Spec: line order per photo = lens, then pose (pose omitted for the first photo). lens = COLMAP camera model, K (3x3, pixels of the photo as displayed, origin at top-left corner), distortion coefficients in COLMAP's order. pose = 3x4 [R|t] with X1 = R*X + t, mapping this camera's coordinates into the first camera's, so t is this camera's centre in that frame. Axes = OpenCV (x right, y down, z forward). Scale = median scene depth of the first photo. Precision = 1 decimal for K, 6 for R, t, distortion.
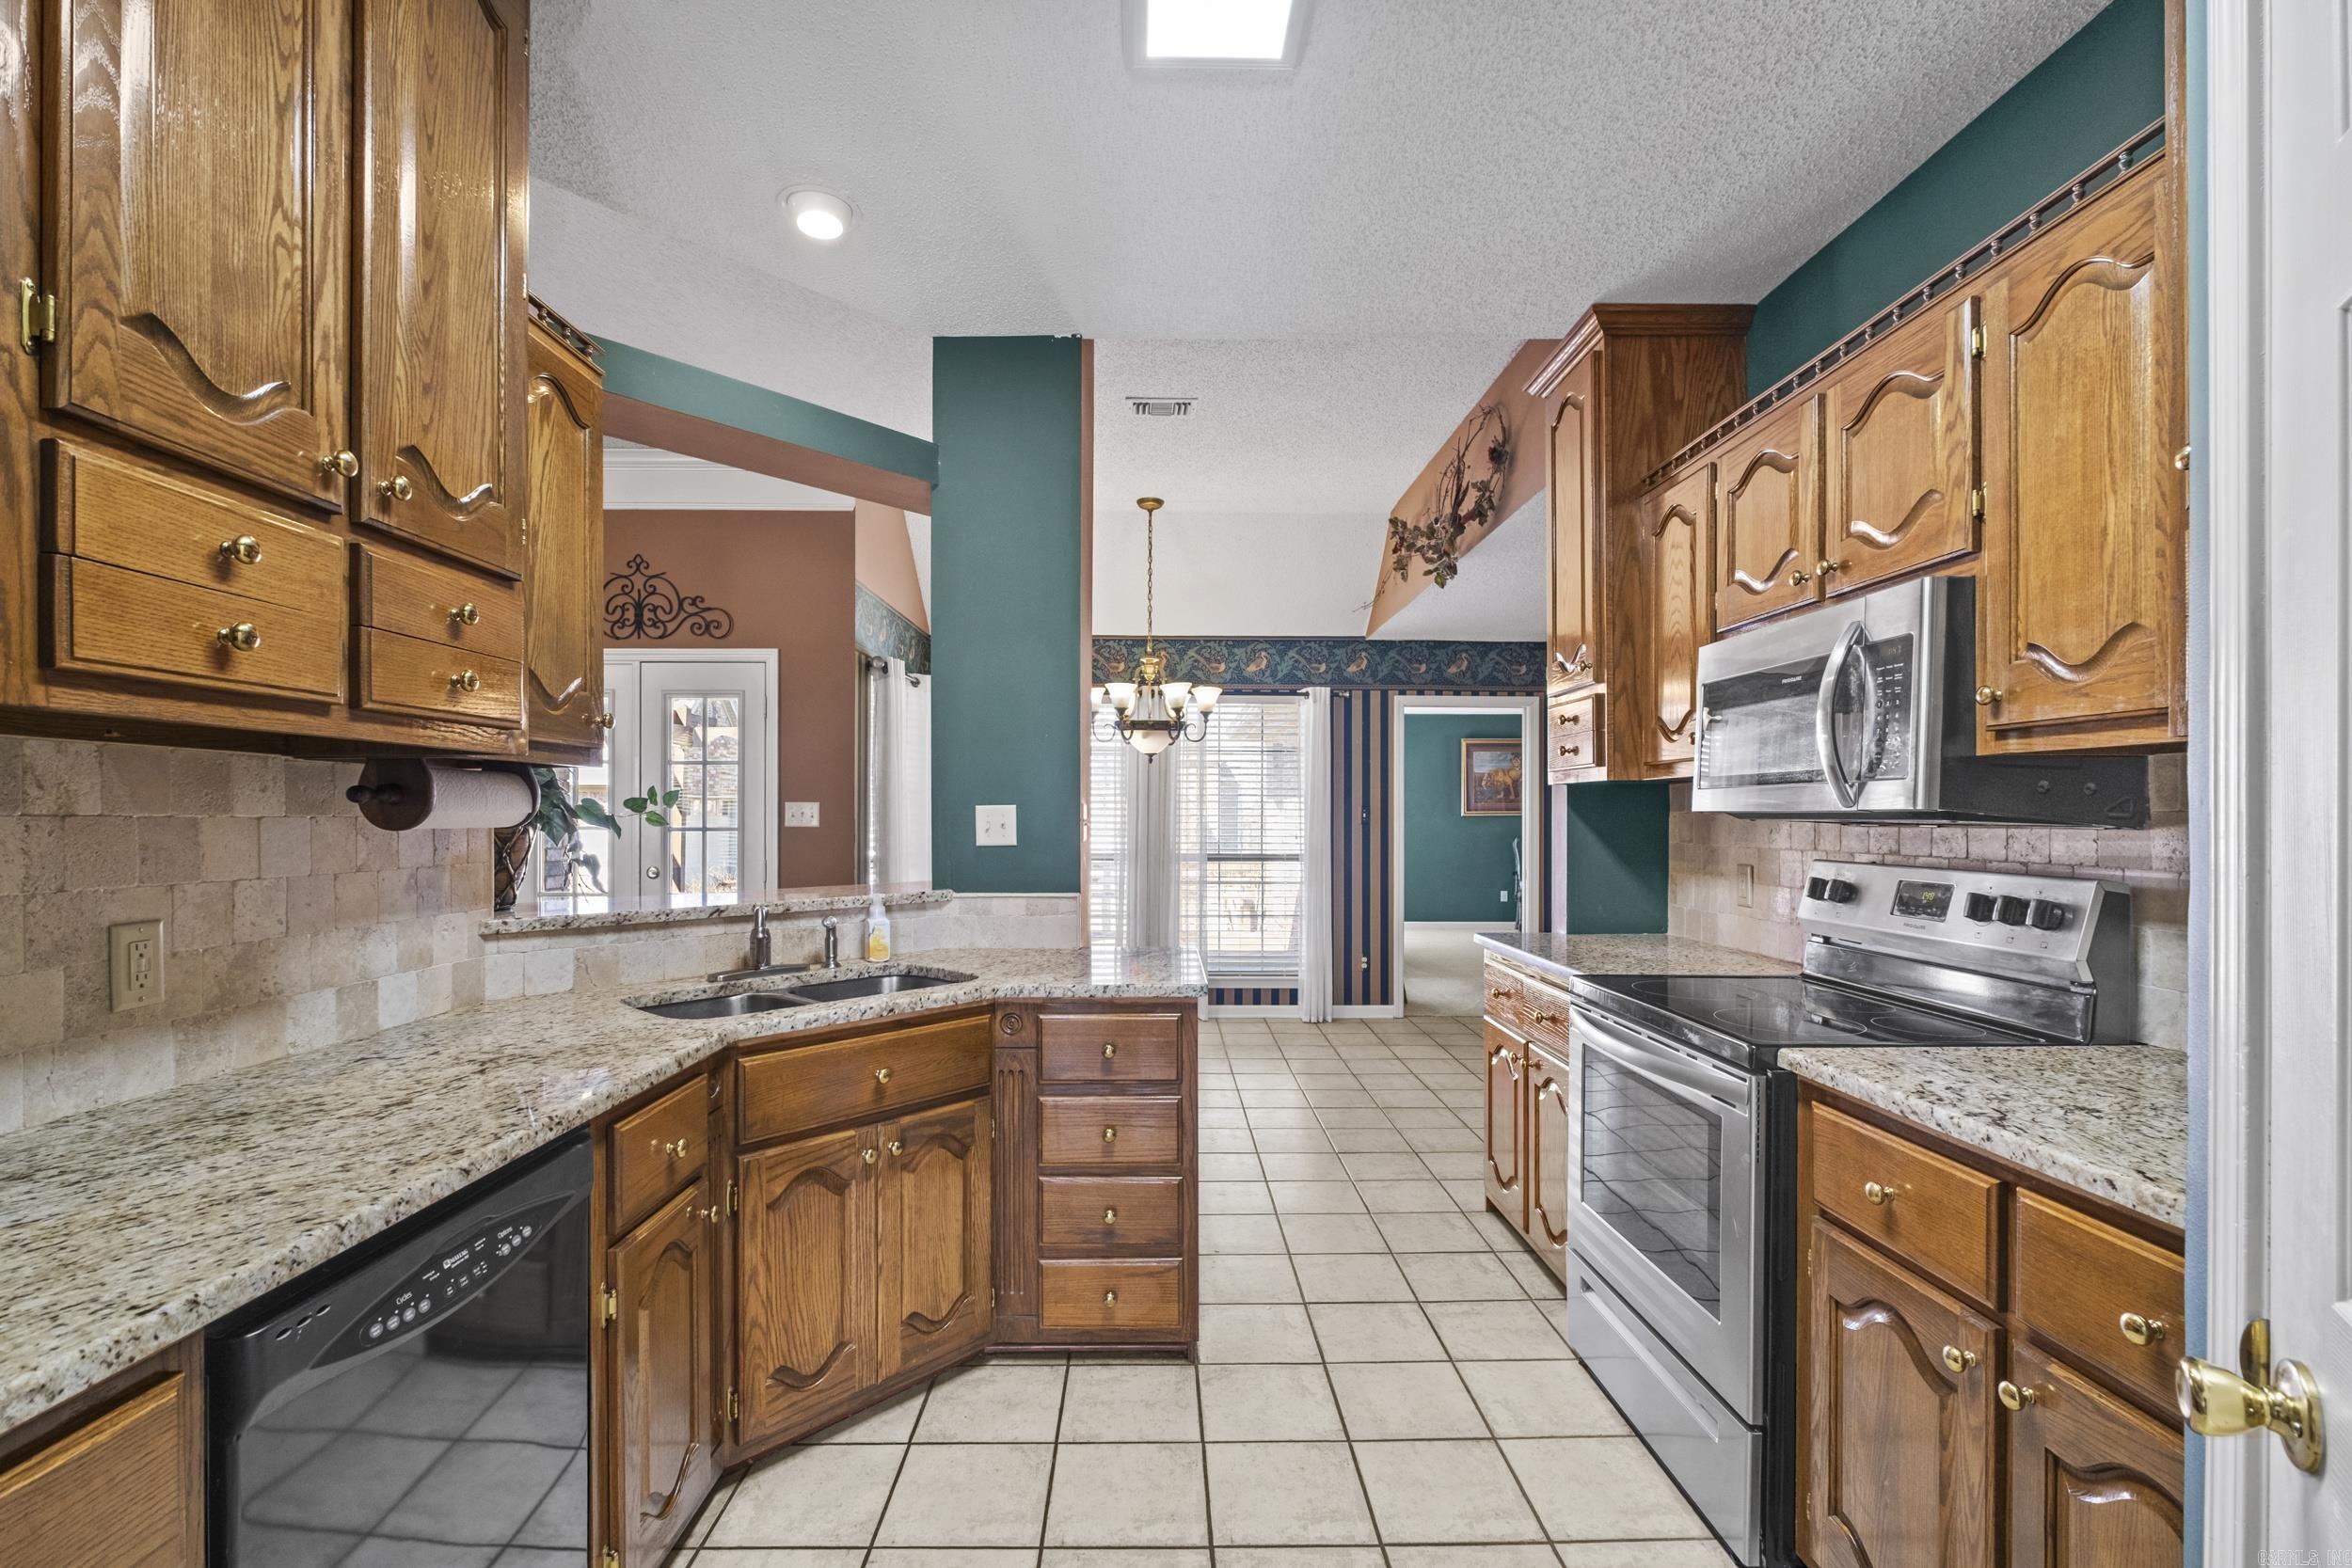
lens RADIAL K [[1020.7, 0, 1147.5], [0, 1020.7, 814.1], [0, 0, 1]] dist [-0.008933, -0.001516]
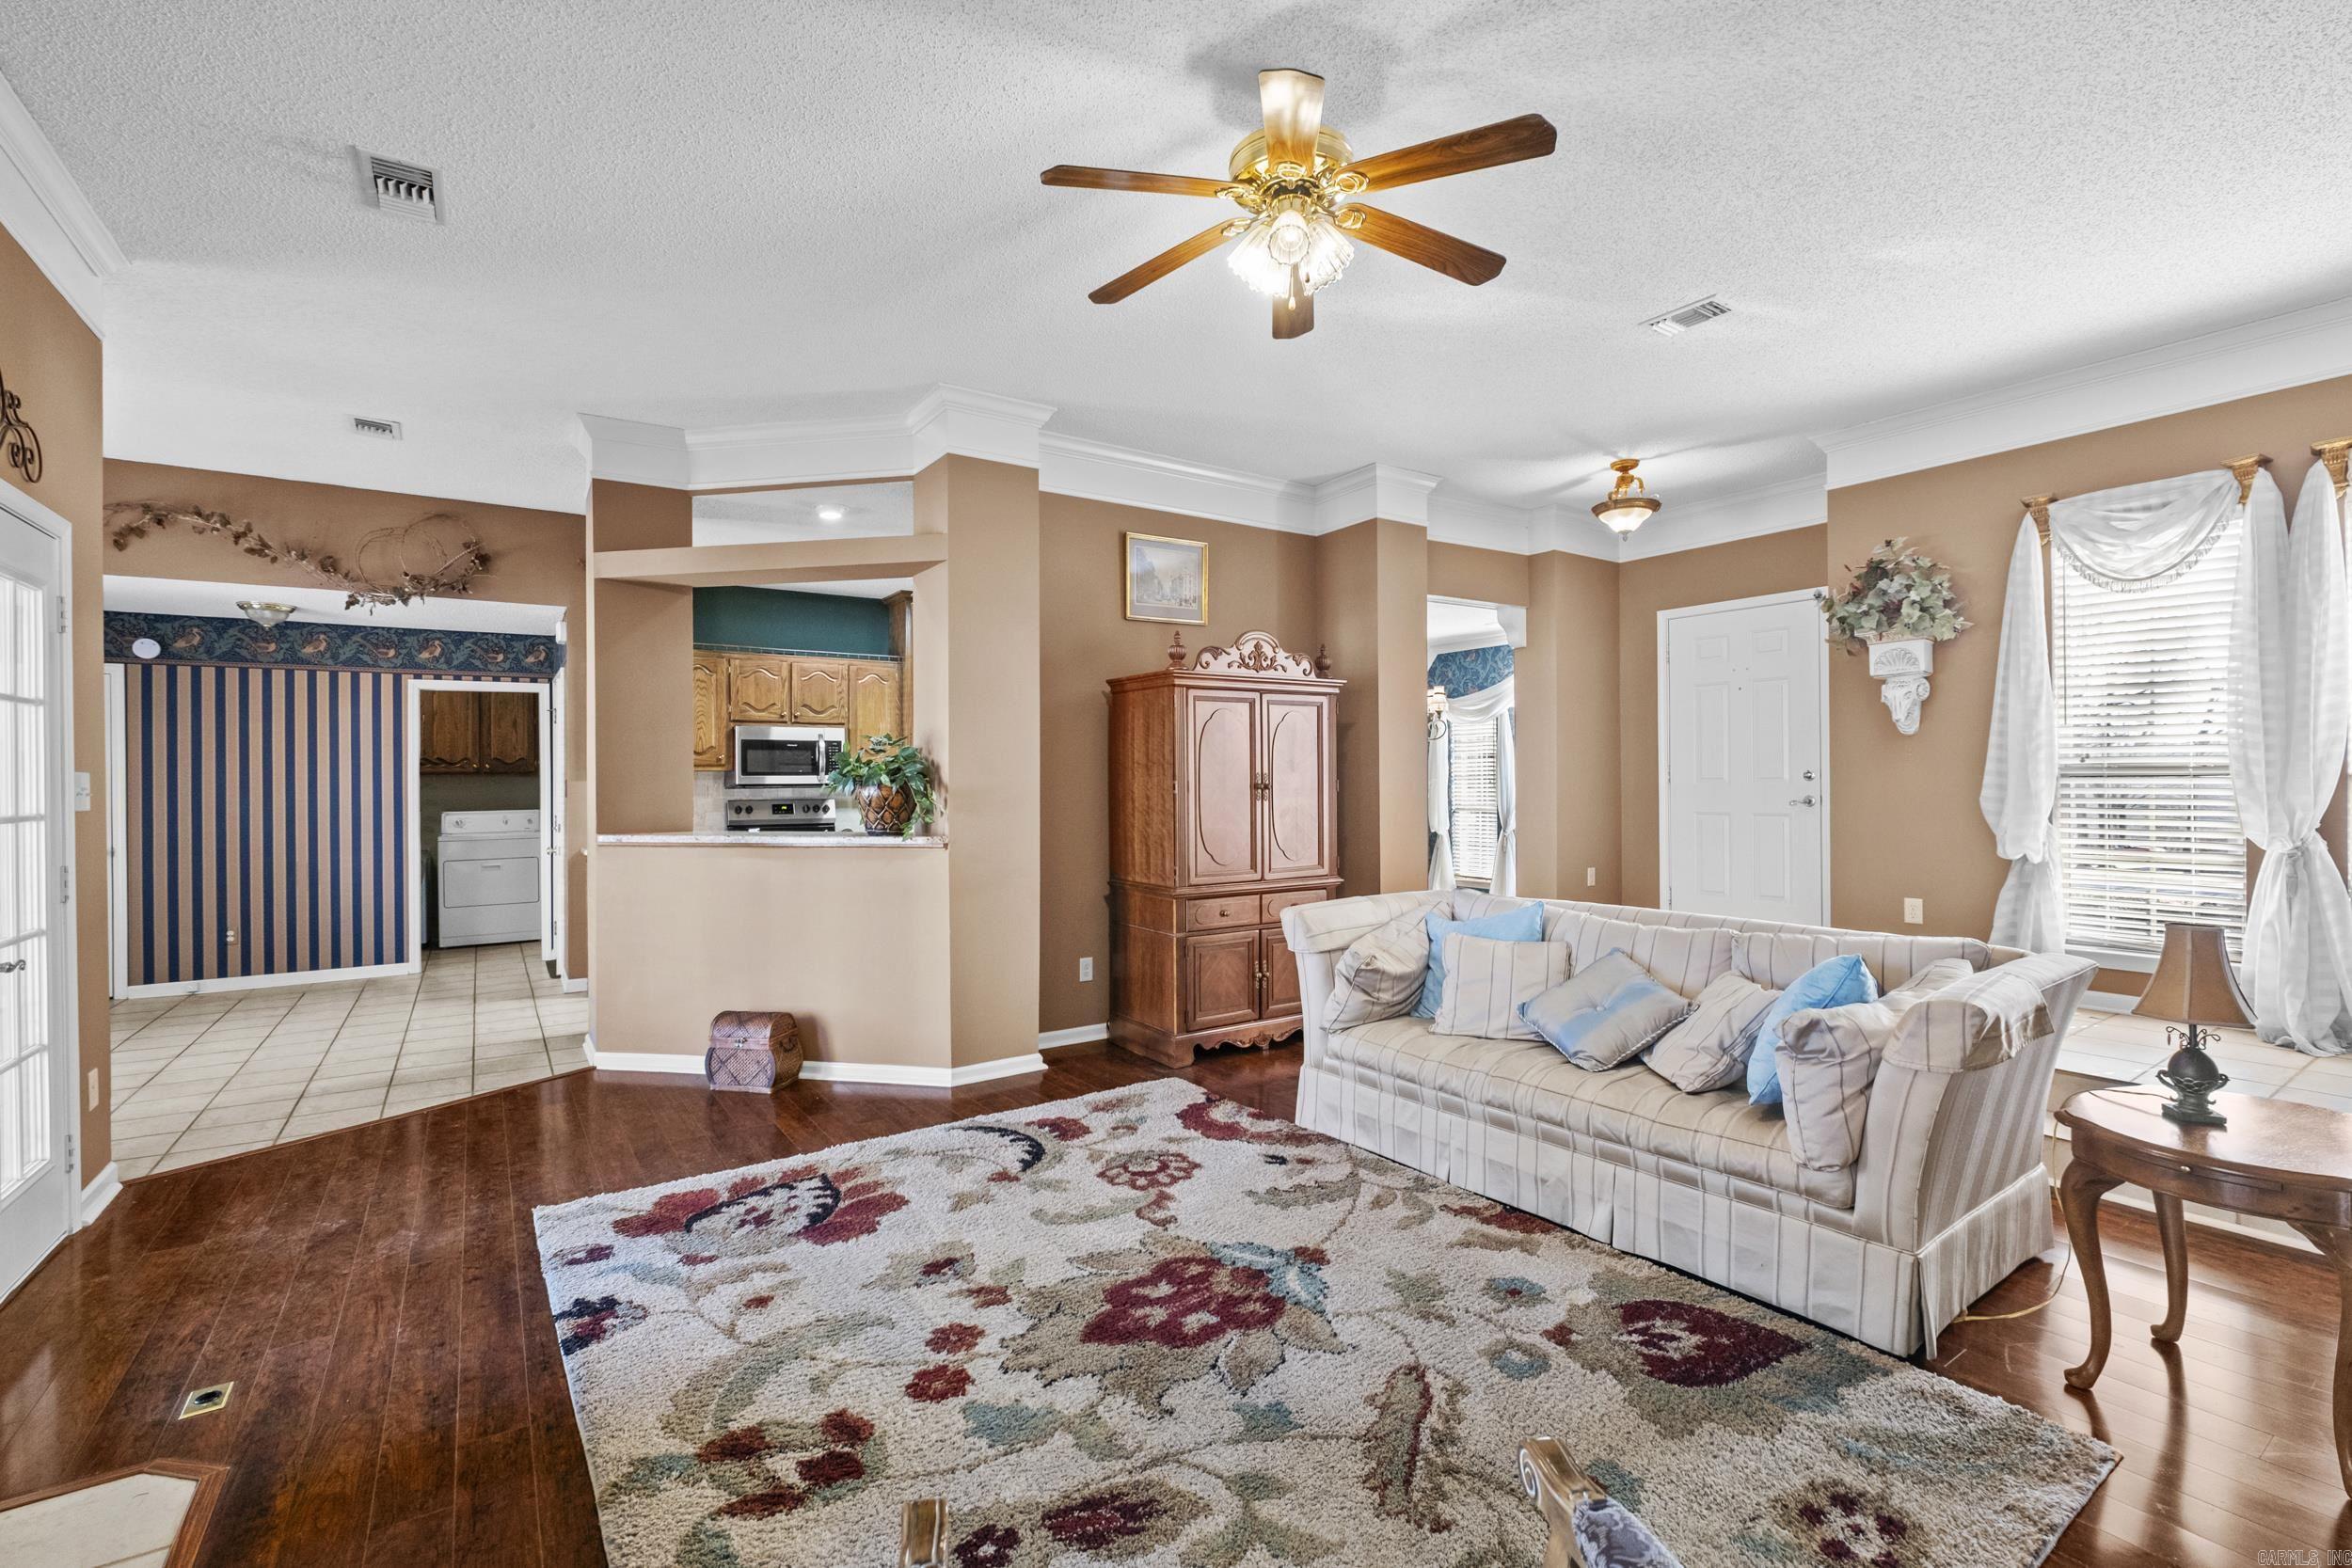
lens RADIAL K [[1020.7, 0, 1169.8], [0, 1020.7, 783.7], [0, 0, 1]] dist [-0.008933, -0.001516]
pose [[-0.560846, -0.000467, 0.827920, -2.534291], [0.004926, 0.999980, 0.003902, -0.008106], [-0.827906, 0.006267, -0.560832, 1.618236]]
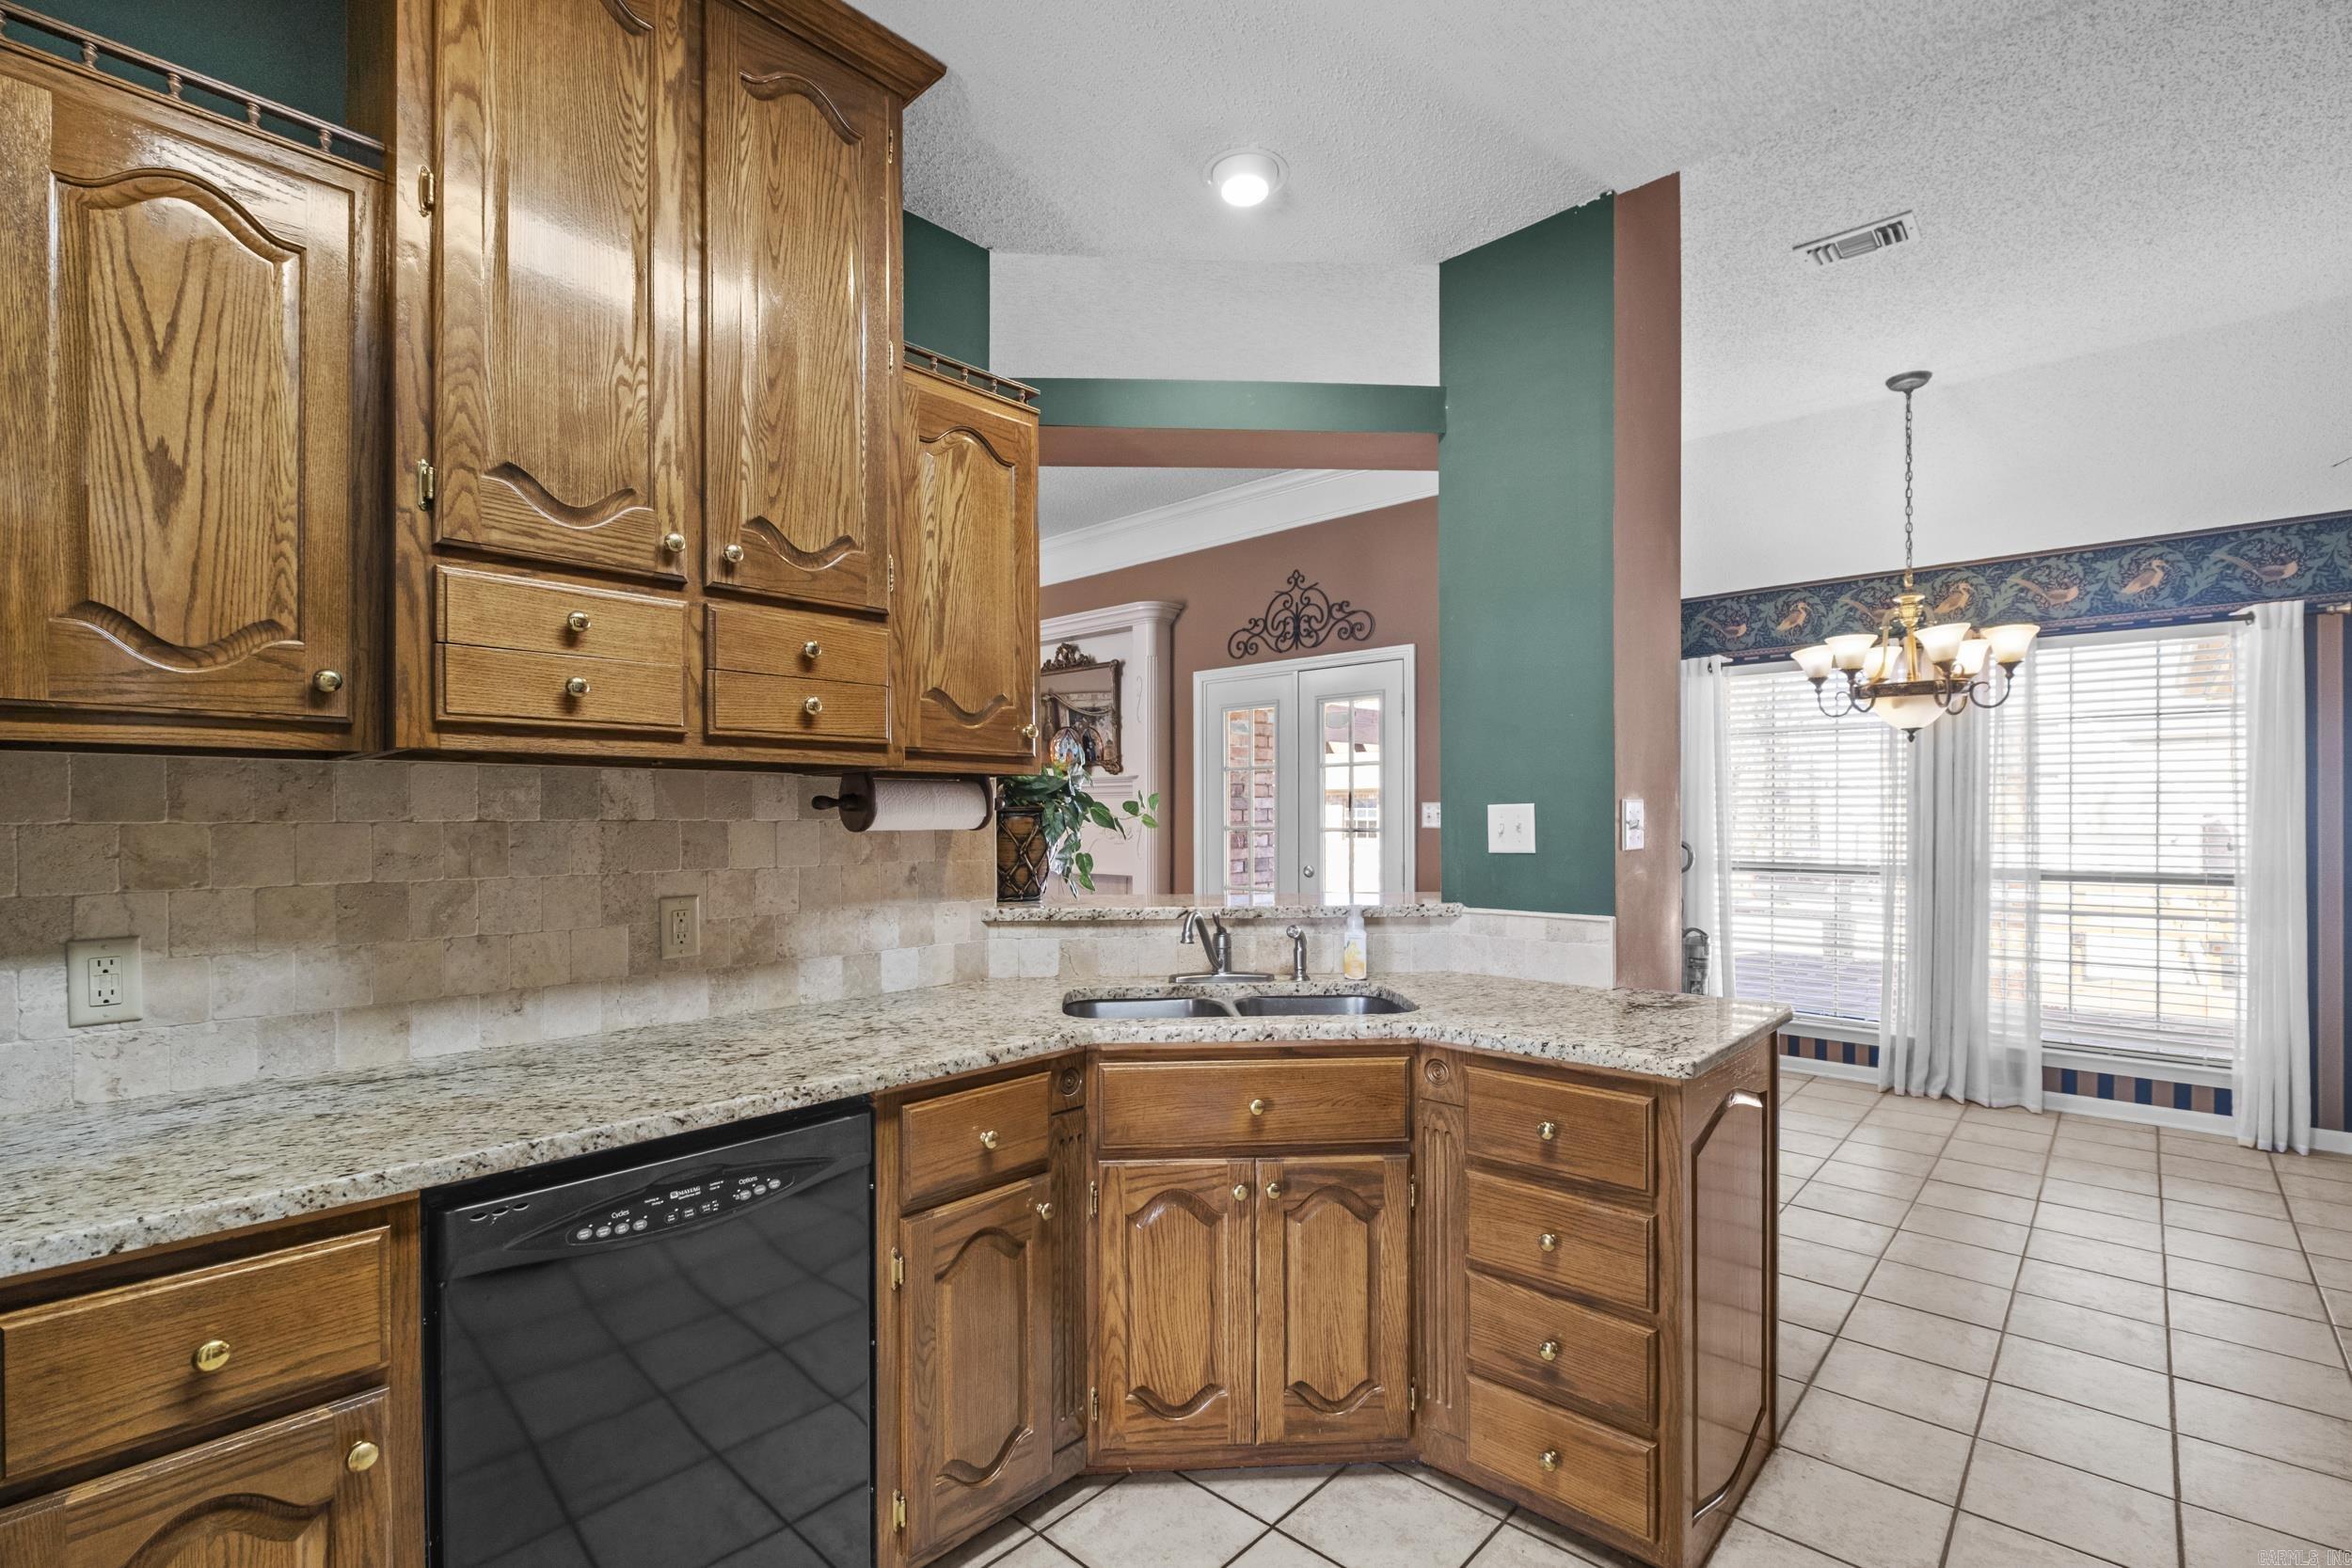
lens RADIAL K [[1020.7, 0, 1151.9], [0, 1020.7, 819.3], [0, 0, 1]] dist [-0.008933, -0.001516]
pose [[0.719376, -0.001799, -0.694619, 0.270134], [0.005573, 0.999979, 0.003181, -0.000615], [0.694599, -0.006159, 0.719371, 0.259306]]
